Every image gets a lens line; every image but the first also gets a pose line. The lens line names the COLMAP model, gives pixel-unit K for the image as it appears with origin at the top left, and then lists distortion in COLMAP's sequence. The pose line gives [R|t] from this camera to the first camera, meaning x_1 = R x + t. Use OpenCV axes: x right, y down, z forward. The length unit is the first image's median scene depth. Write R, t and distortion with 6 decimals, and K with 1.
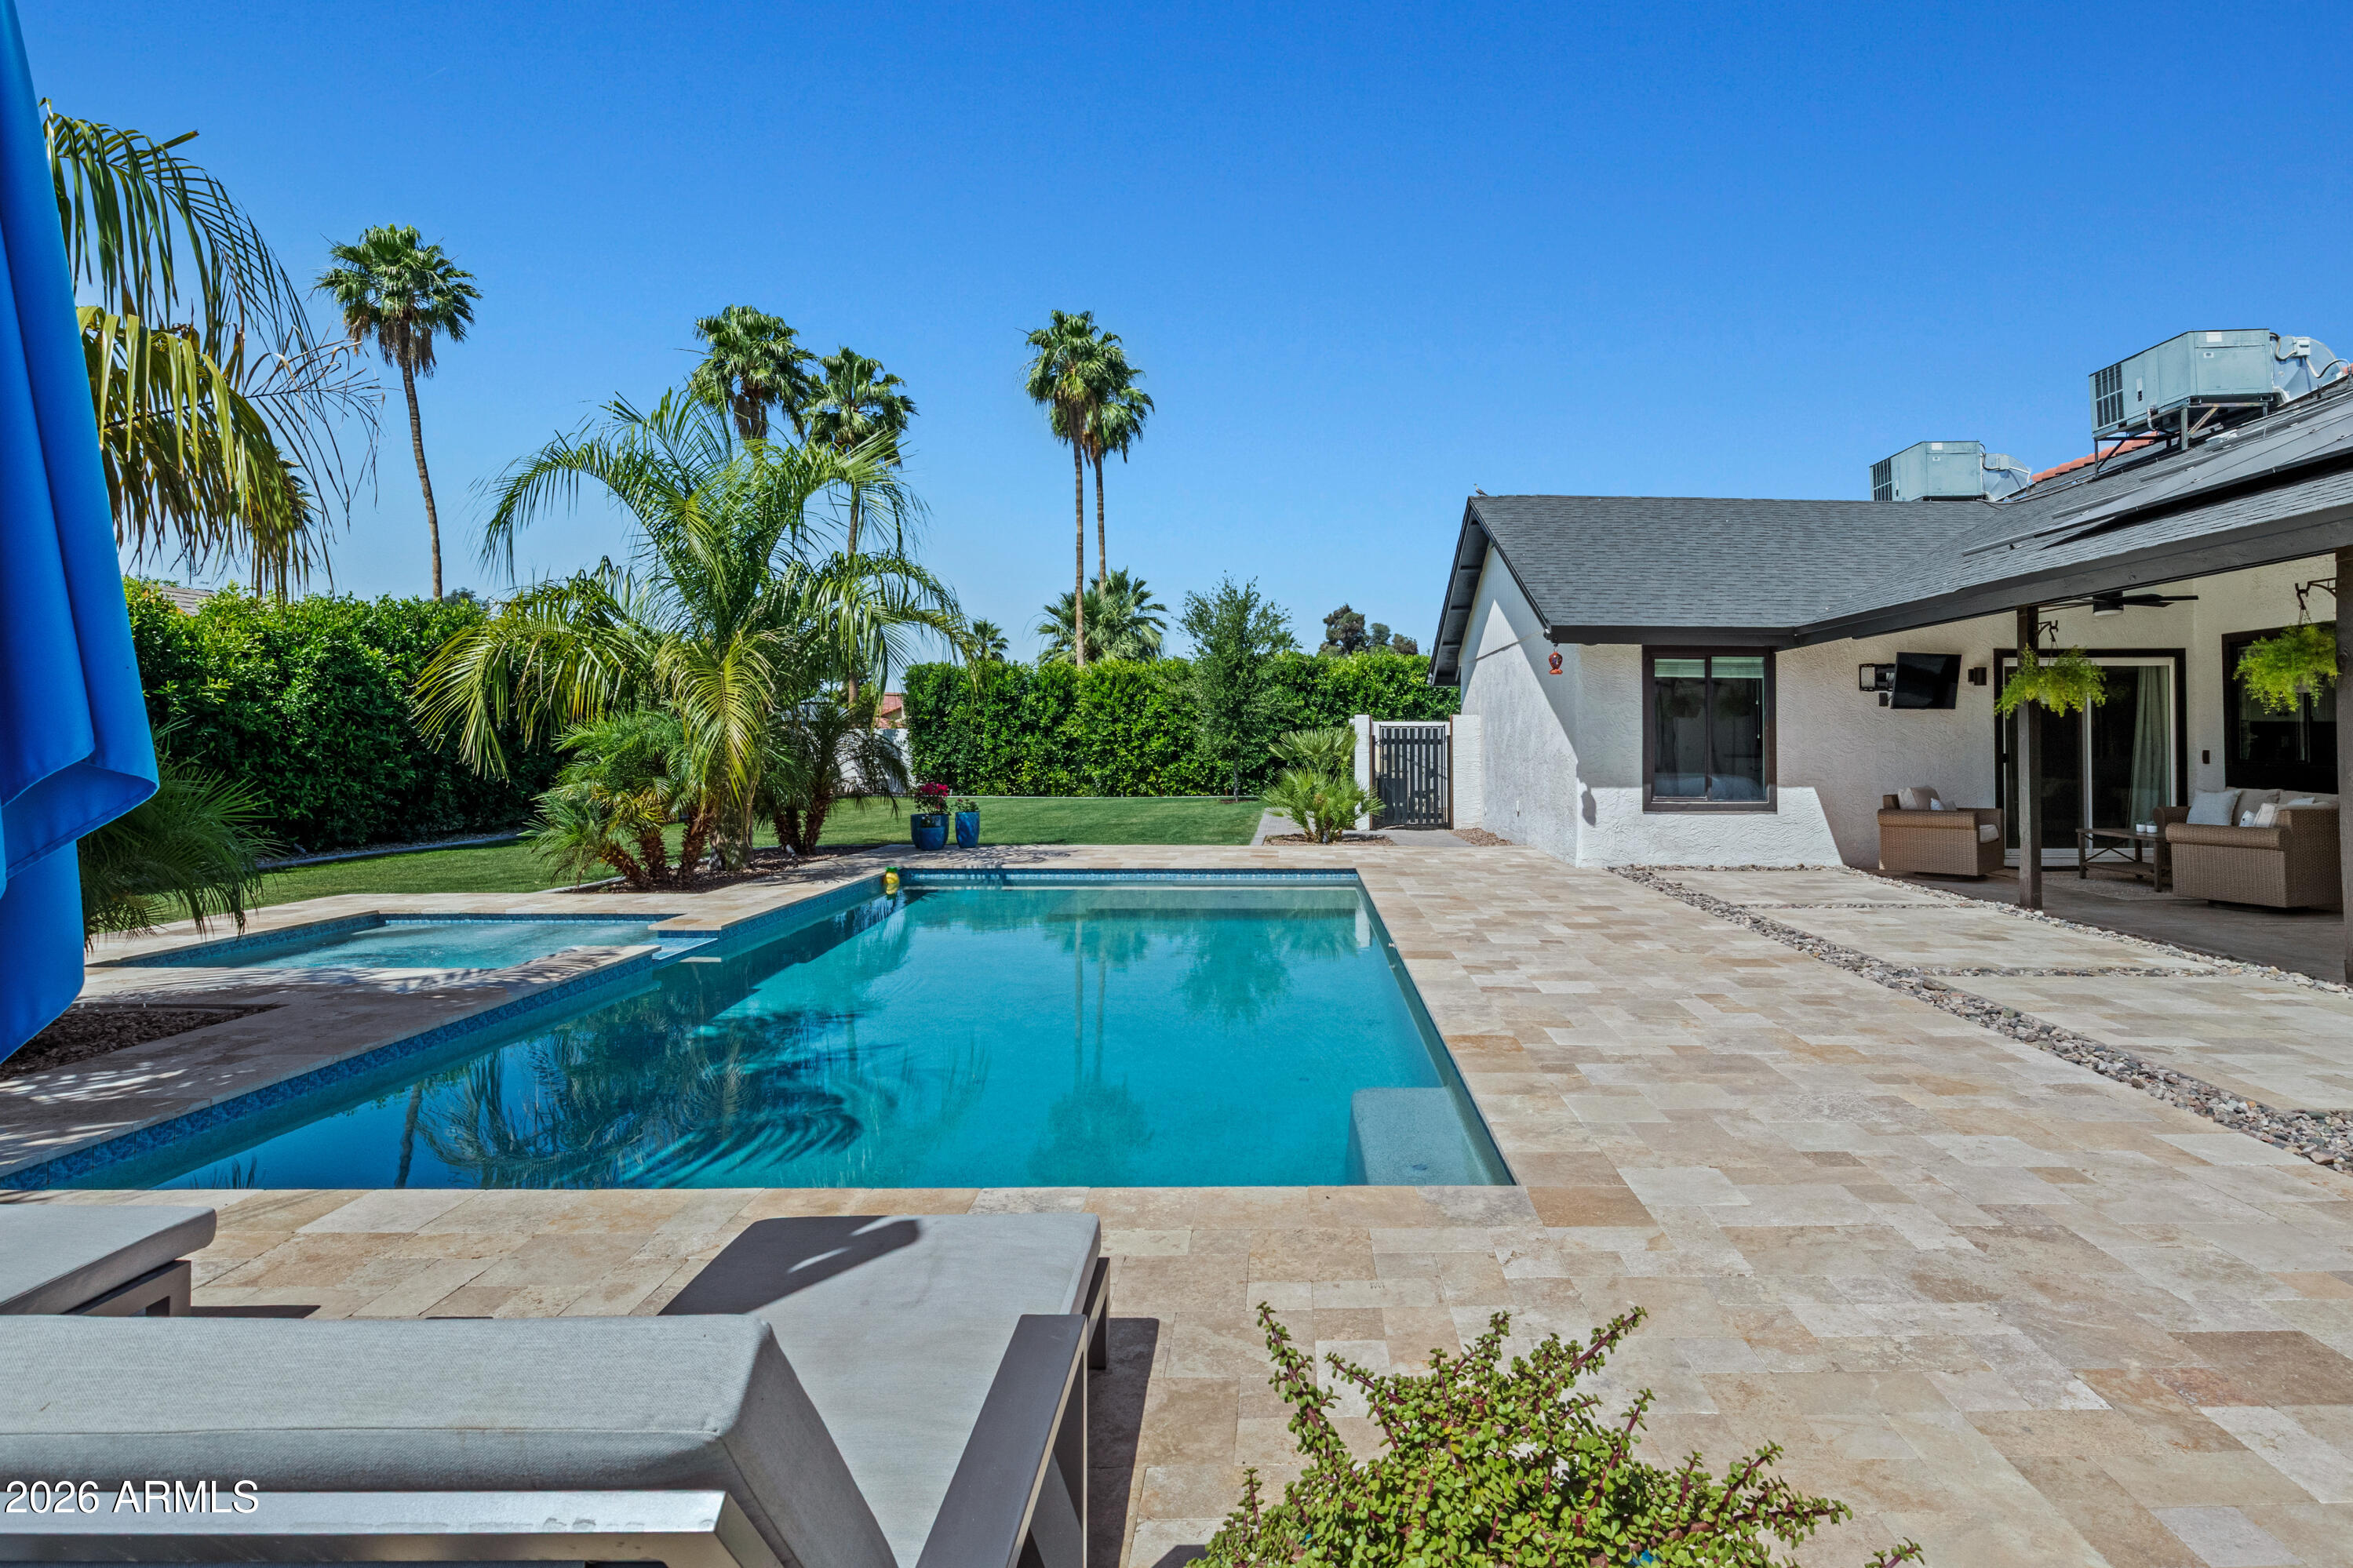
lens RADIAL K [[1189.4, 0, 1182.1], [0, 1189.4, 691.0], [0, 0, 1]] dist [0.000384, -0.000466]
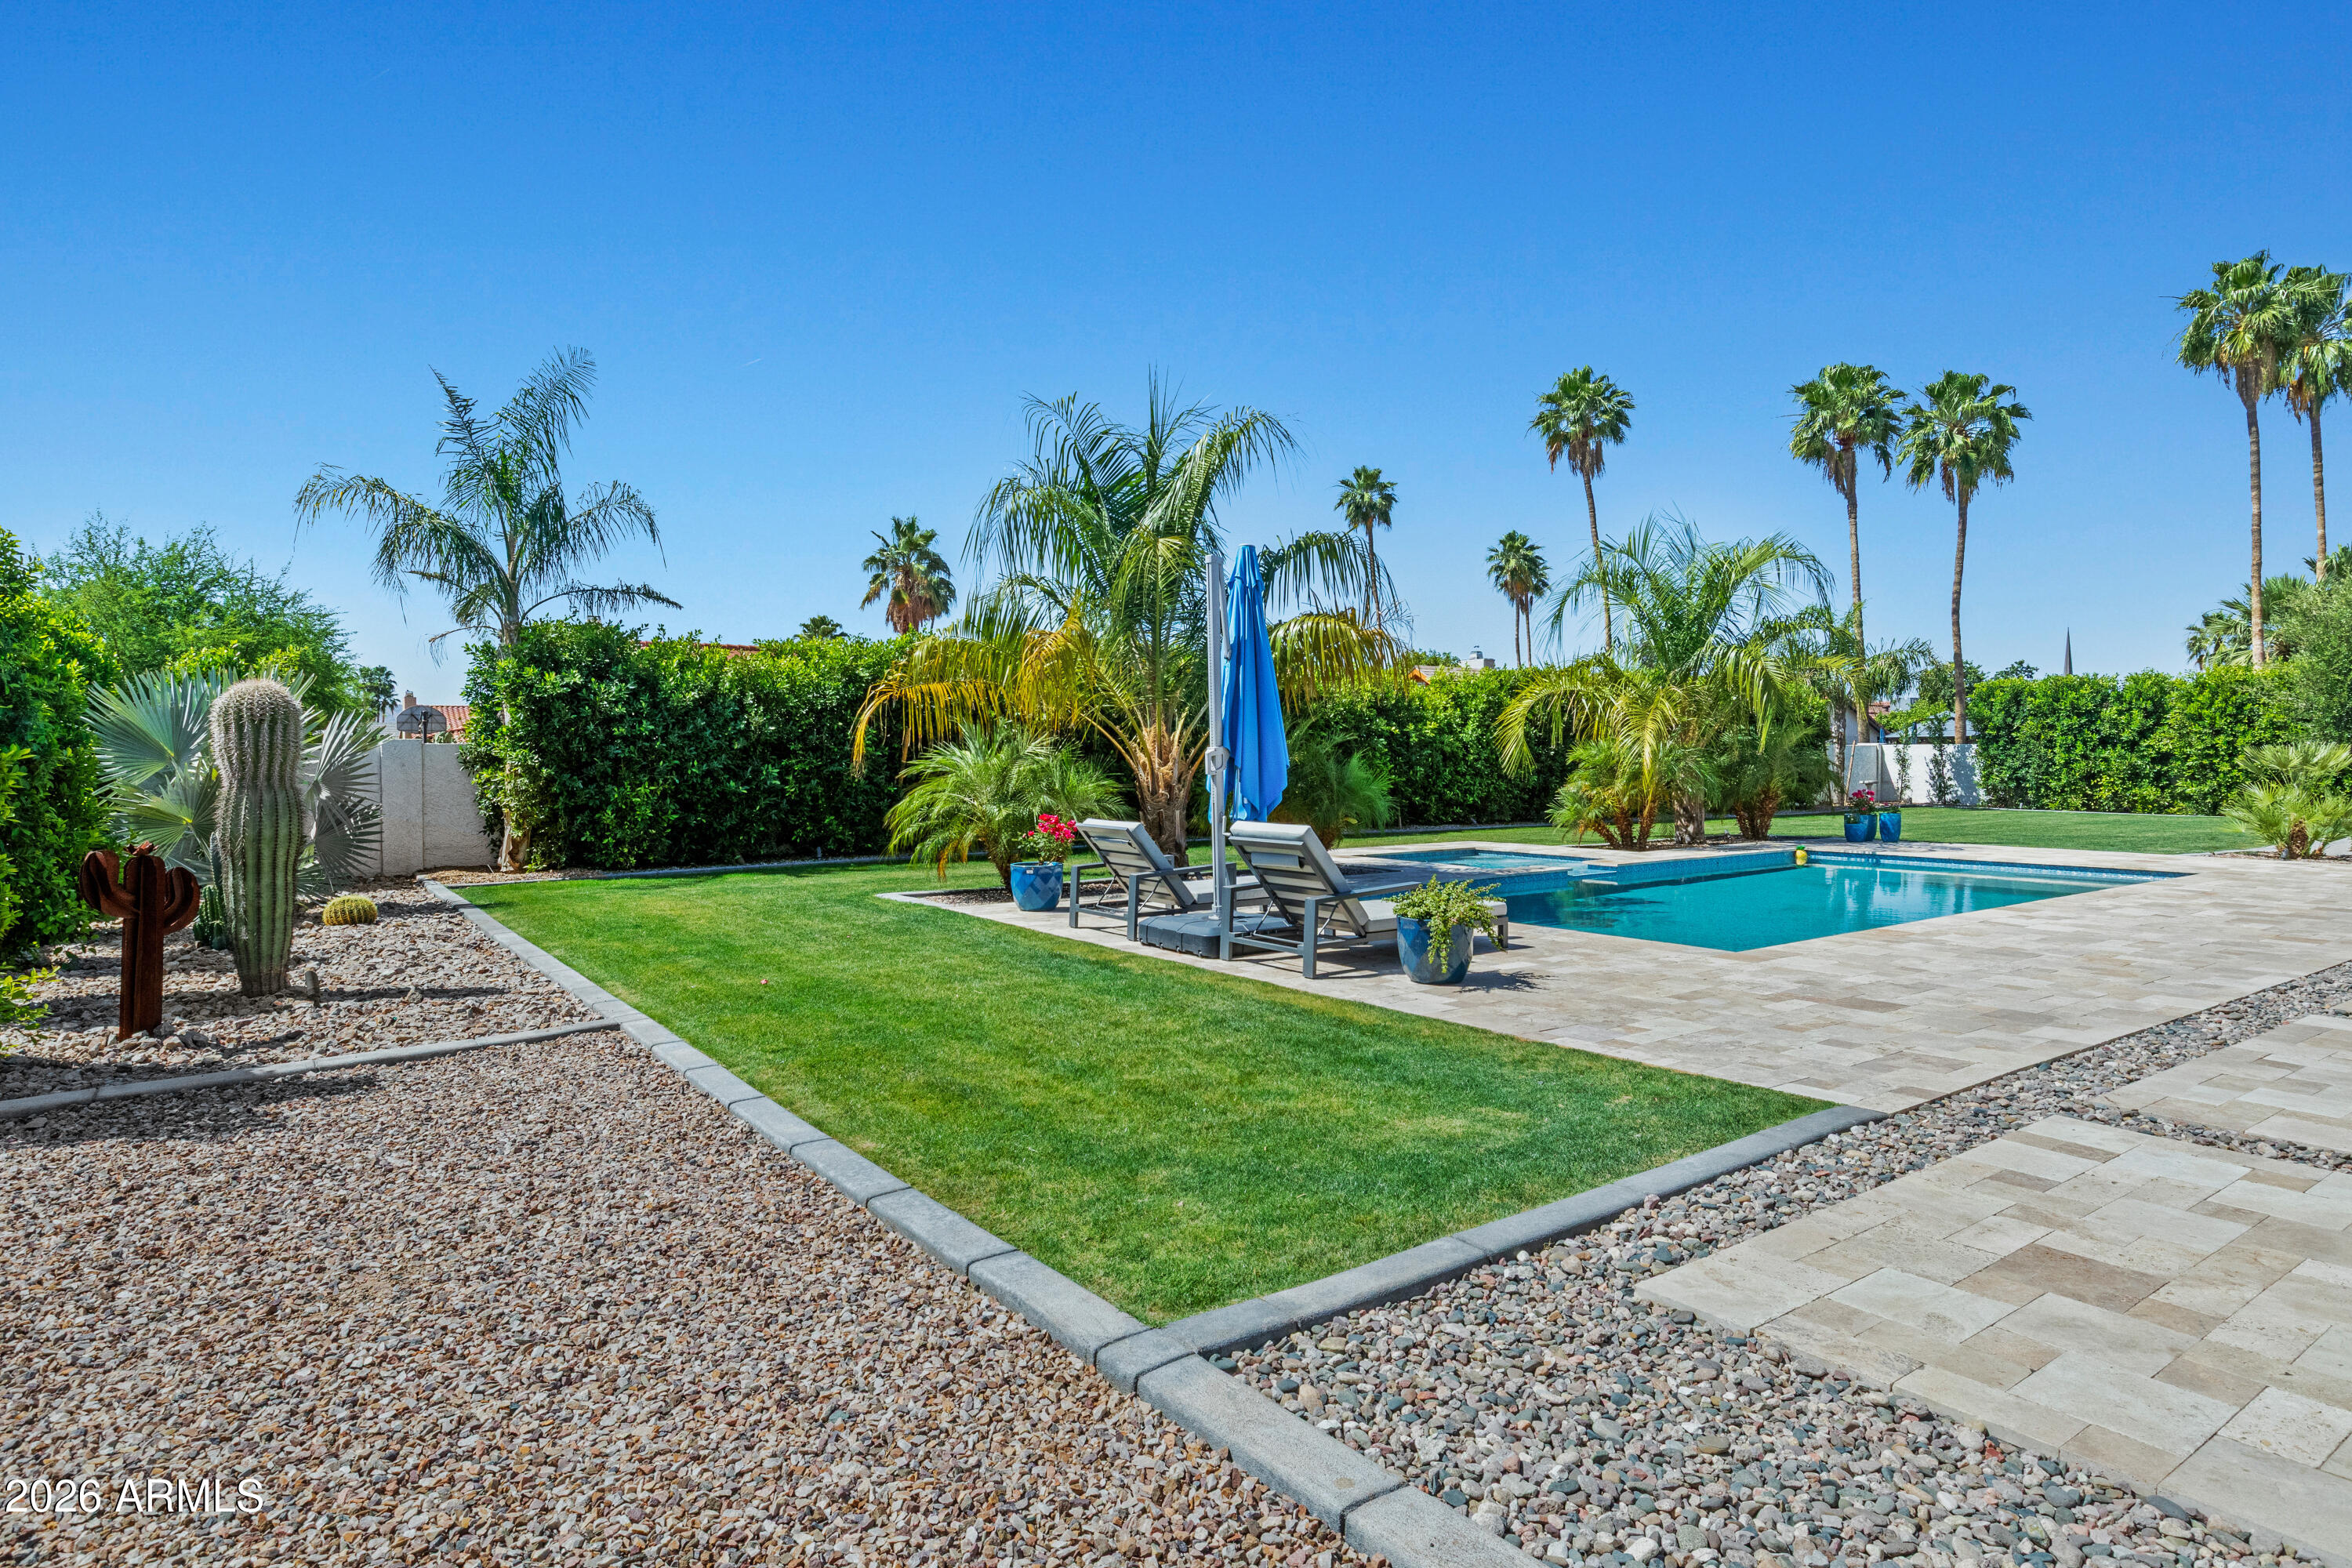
lens RADIAL K [[1291.9, 0, 1178.7], [0, 1291.9, 777.3], [0, 0, 1]] dist [-0.001193, -0.000254]
pose [[0.564489, 0.010639, -0.825372, 0.311522], [0.037298, 0.998567, 0.038380, -0.008908], [0.824598, -0.052450, 0.563283, -0.220115]]
